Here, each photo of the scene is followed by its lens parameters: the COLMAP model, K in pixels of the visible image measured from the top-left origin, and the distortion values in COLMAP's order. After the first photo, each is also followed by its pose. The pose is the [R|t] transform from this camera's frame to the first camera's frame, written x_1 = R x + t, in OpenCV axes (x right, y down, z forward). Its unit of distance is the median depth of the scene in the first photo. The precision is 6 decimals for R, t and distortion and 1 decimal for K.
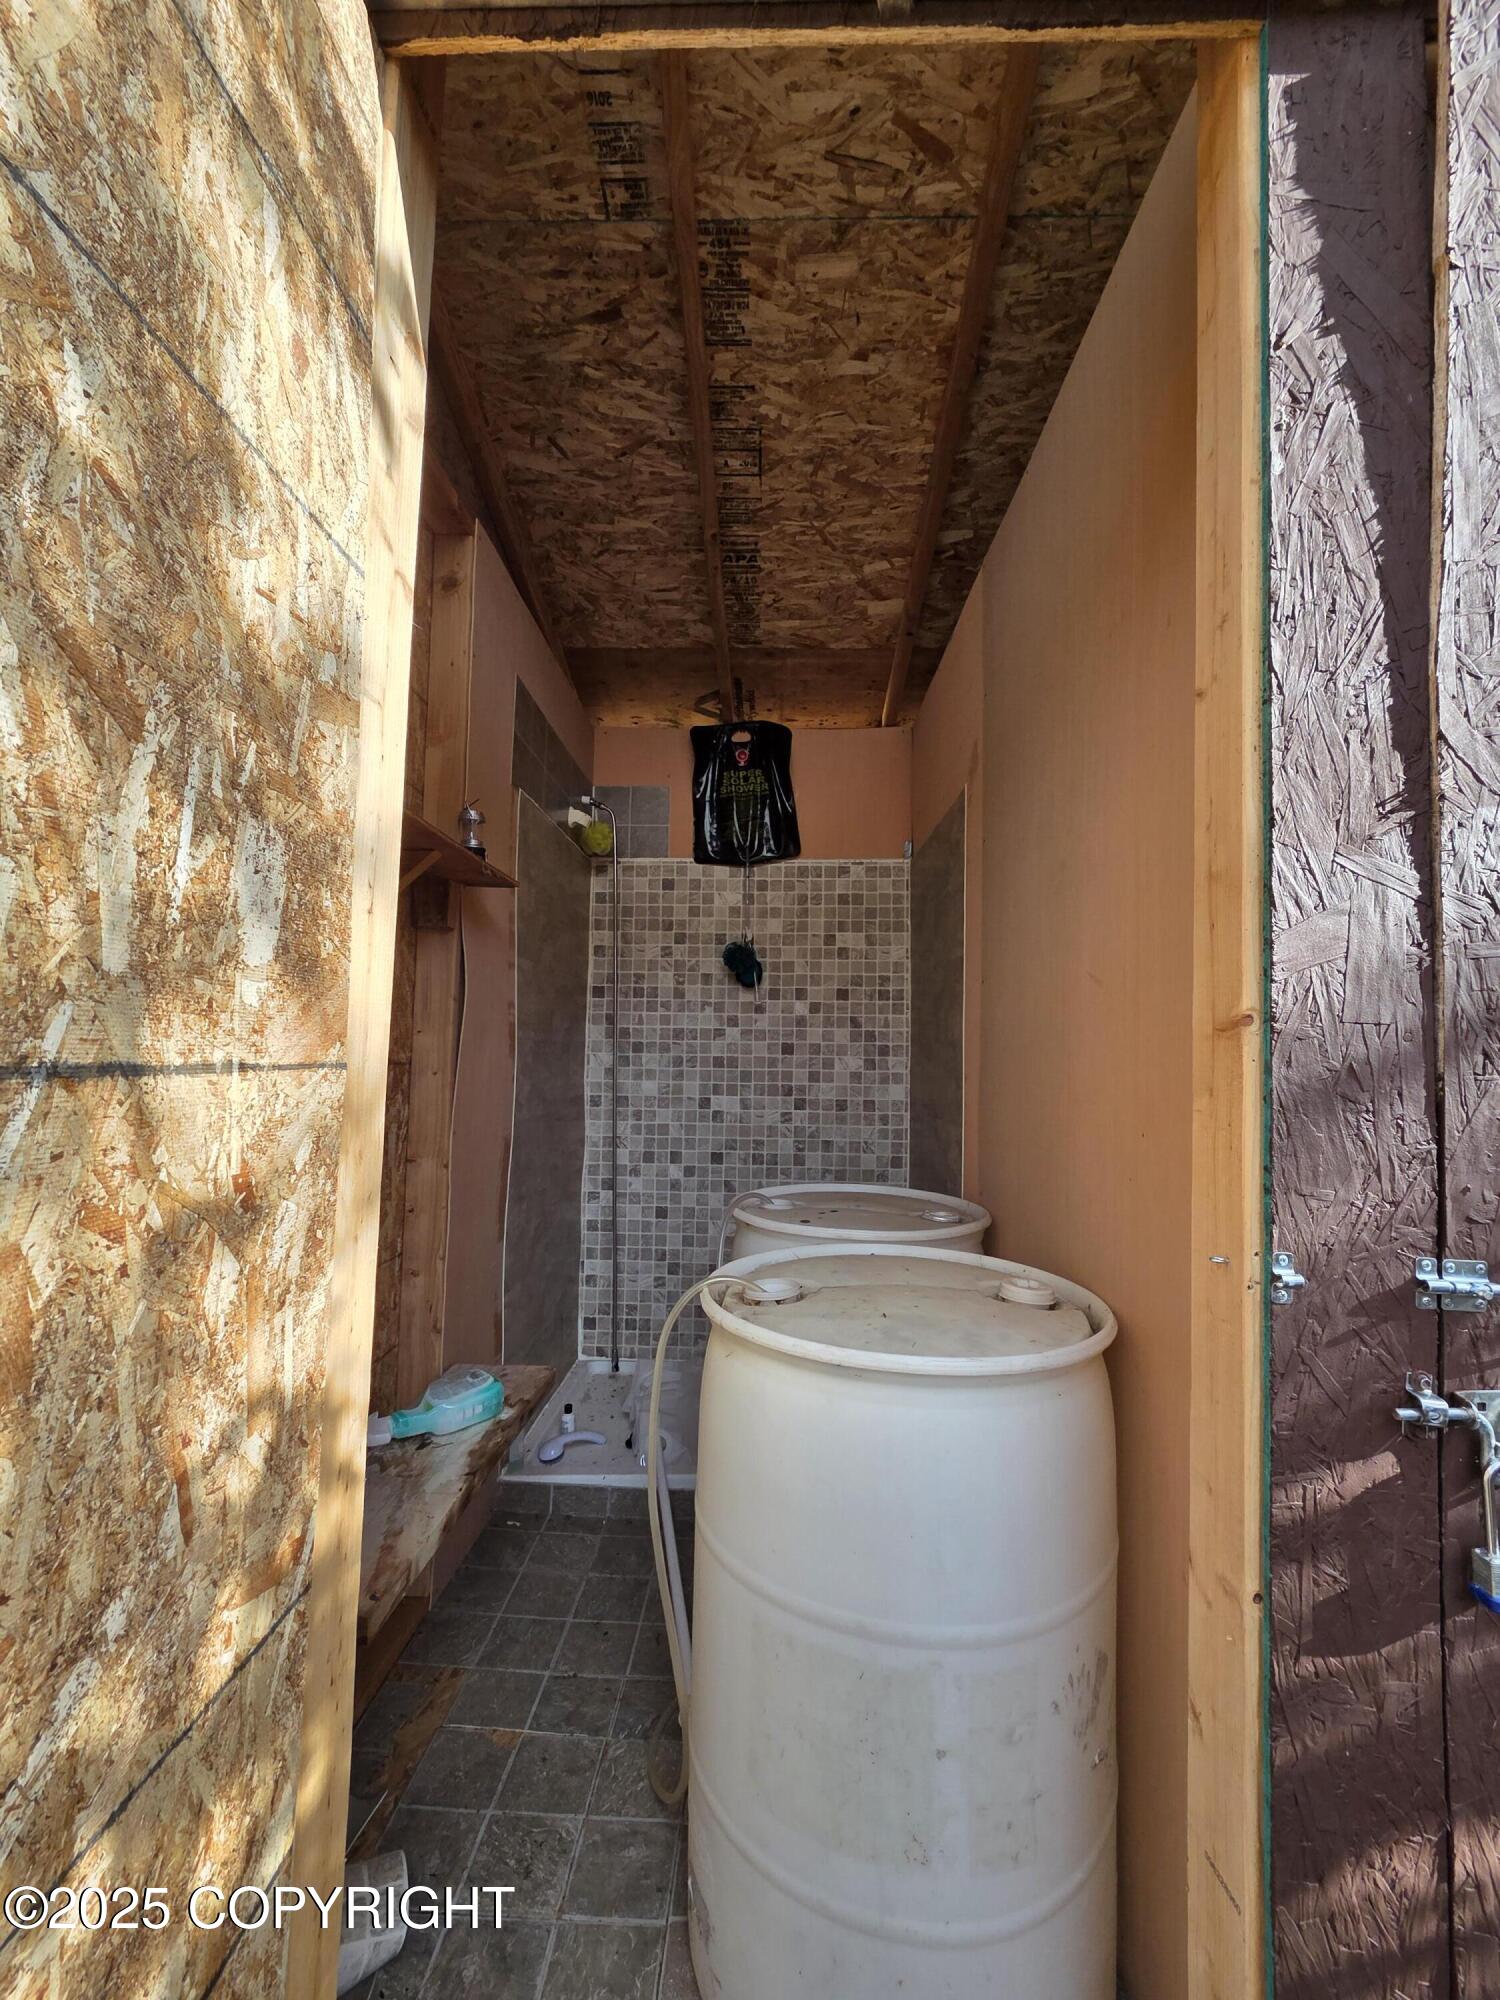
lens RADIAL K [[818.2, 0, 763.6], [0, 818.2, 1010.2], [0, 0, 1]] dist [-0.000842, -0.000308]
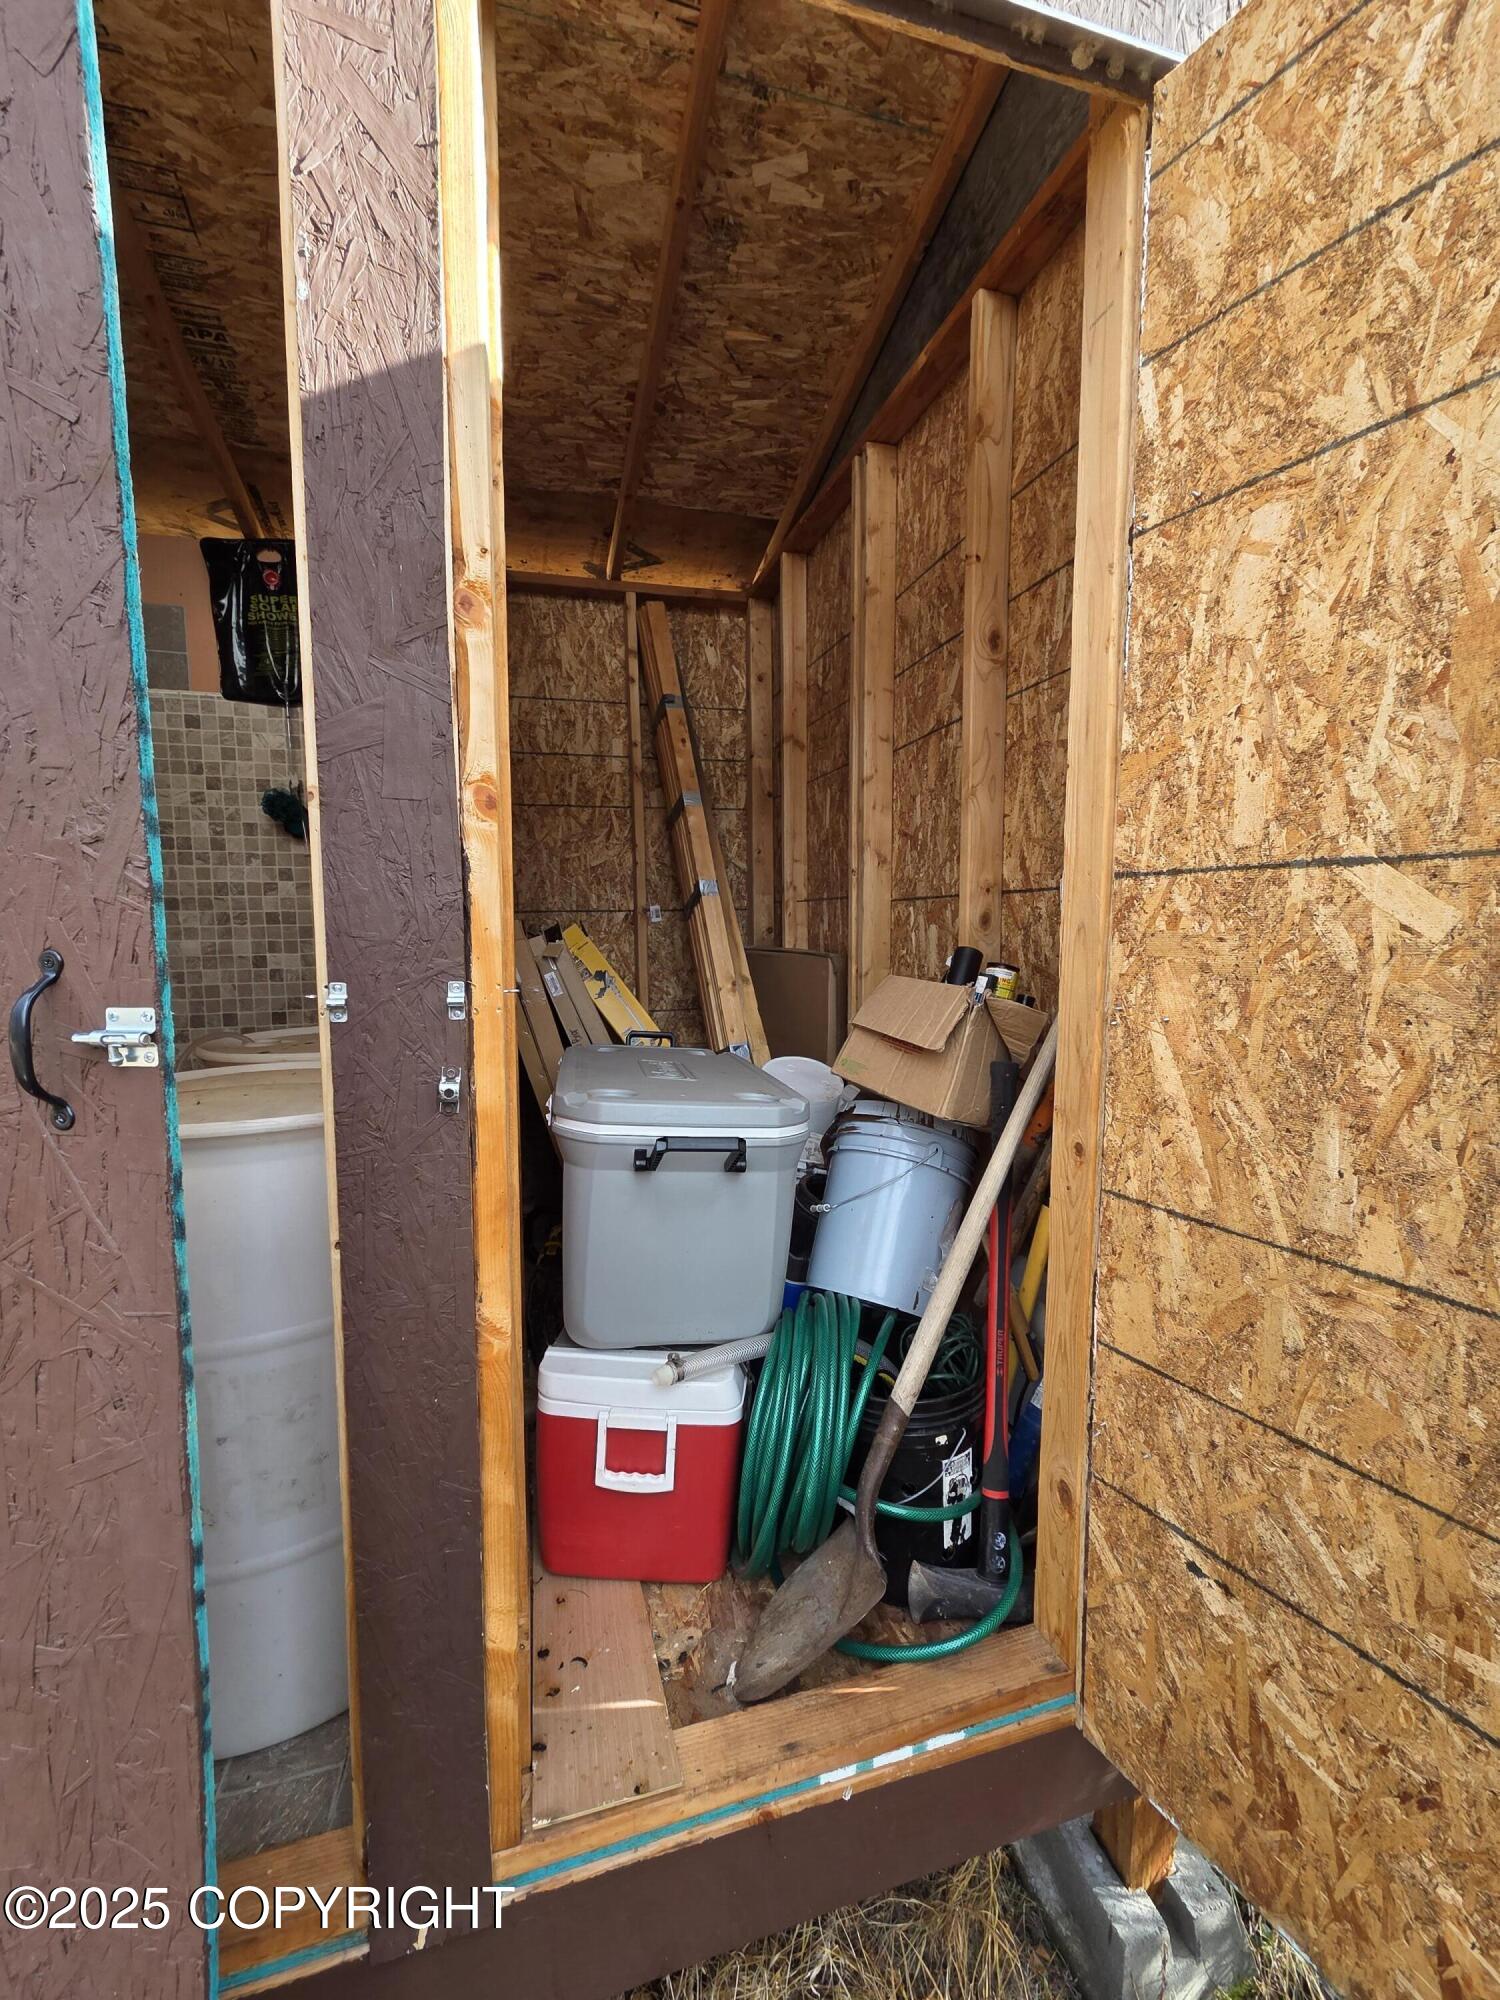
lens RADIAL K [[818.2, 0, 743.4], [0, 818.2, 1000.3], [0, 0, 1]] dist [-0.000842, -0.000308]
pose [[0.950503, -0.054060, 0.305977, 0.169630], [0.011208, 0.990073, 0.140109, 0.030981], [-0.310513, -0.129744, 0.941673, -0.077805]]
